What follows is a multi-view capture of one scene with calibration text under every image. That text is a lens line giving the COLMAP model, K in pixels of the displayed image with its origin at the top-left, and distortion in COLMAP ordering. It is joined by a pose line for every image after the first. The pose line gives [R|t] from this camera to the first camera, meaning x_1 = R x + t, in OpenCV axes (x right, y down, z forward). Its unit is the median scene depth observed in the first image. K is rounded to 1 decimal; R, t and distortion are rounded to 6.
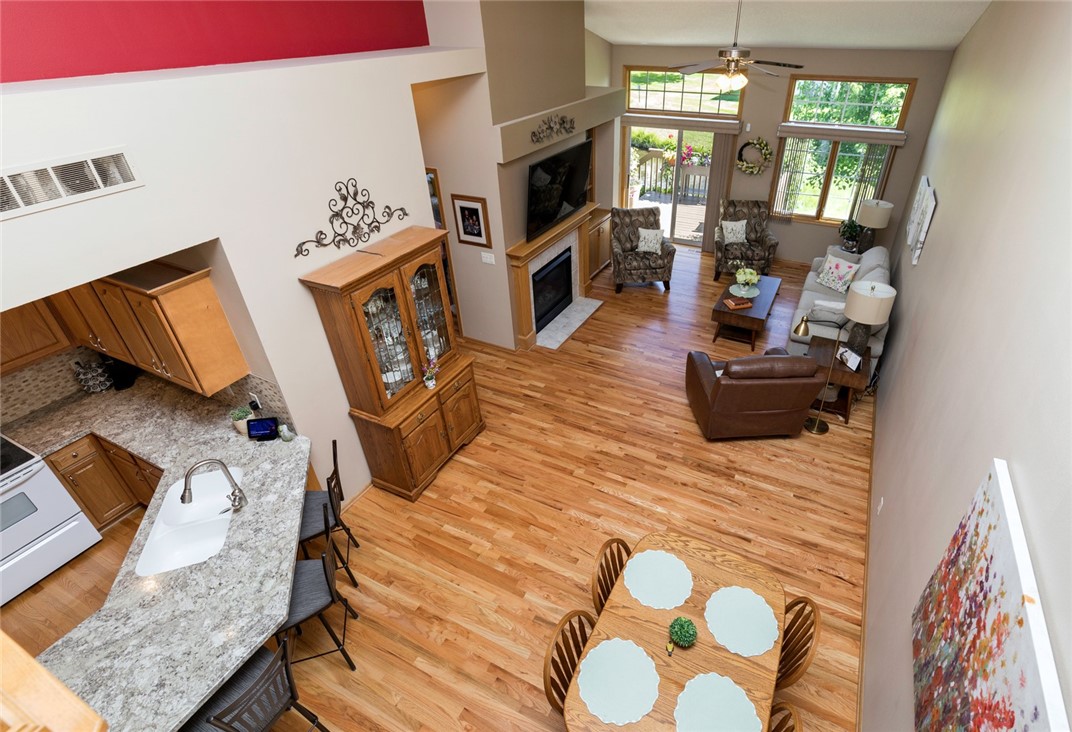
lens RADIAL K [[539.8, 0, 611.0], [0, 539.8, 375.2], [0, 0, 1]] dist [0.024653, 0.000180]
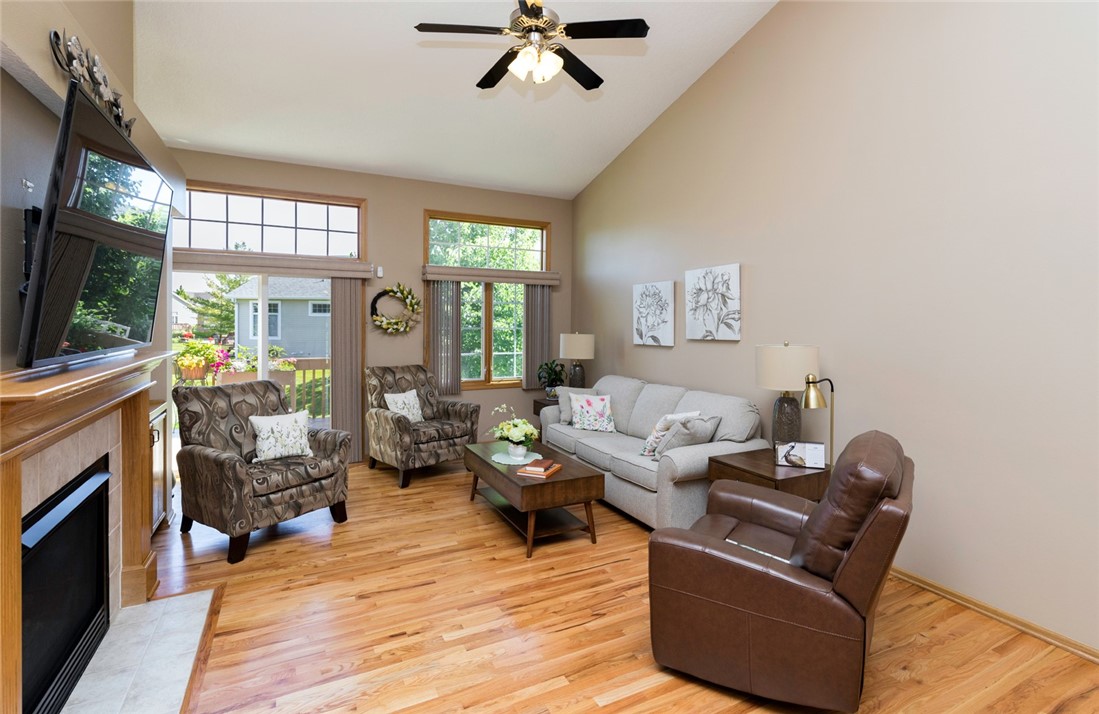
lens RADIAL K [[540.4, 0, 570.8], [0, 540.4, 334.7], [0, 0, 1]] dist [0.005190, -0.002110]
pose [[0.615491, -0.024231, 0.787771, -0.153145], [0.453805, 0.828107, -0.329090, -0.042888], [-0.644385, 0.560046, 0.520688, 0.521438]]
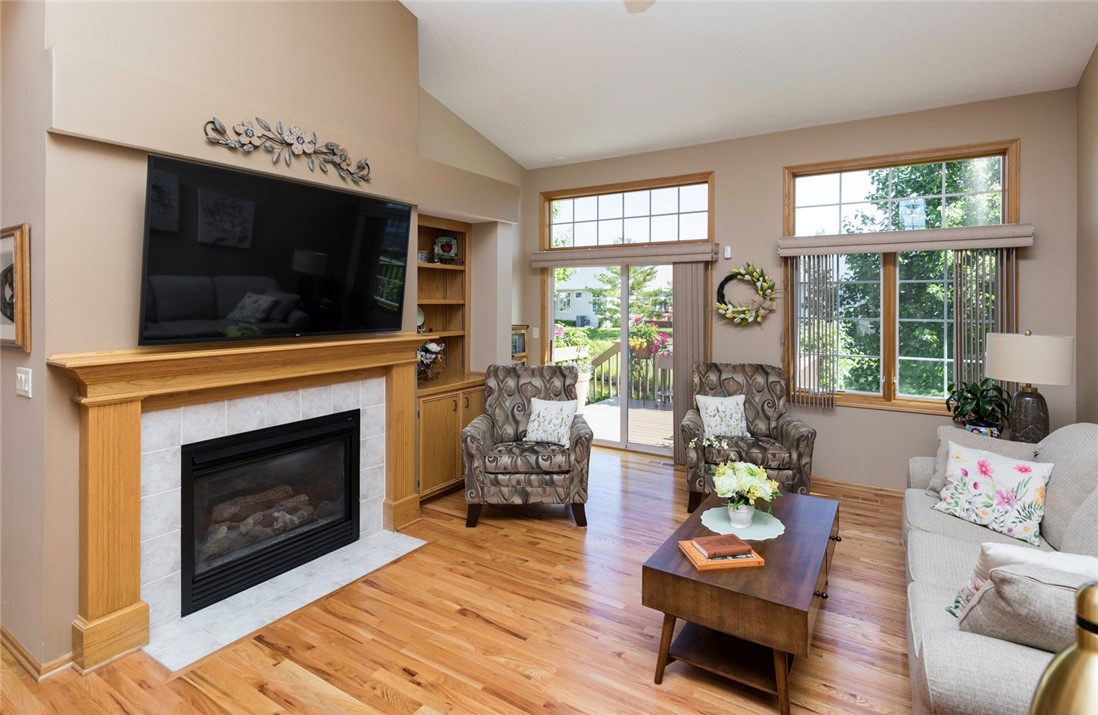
lens RADIAL K [[539.9, 0, 567.6], [0, 539.9, 304.6], [0, 0, 1]] dist [0.005190, -0.002110]
pose [[0.990393, -0.005995, -0.138154, 0.159482], [-0.074342, 0.819324, -0.568491, -0.050390], [0.116601, 0.573300, 0.811006, 0.525488]]
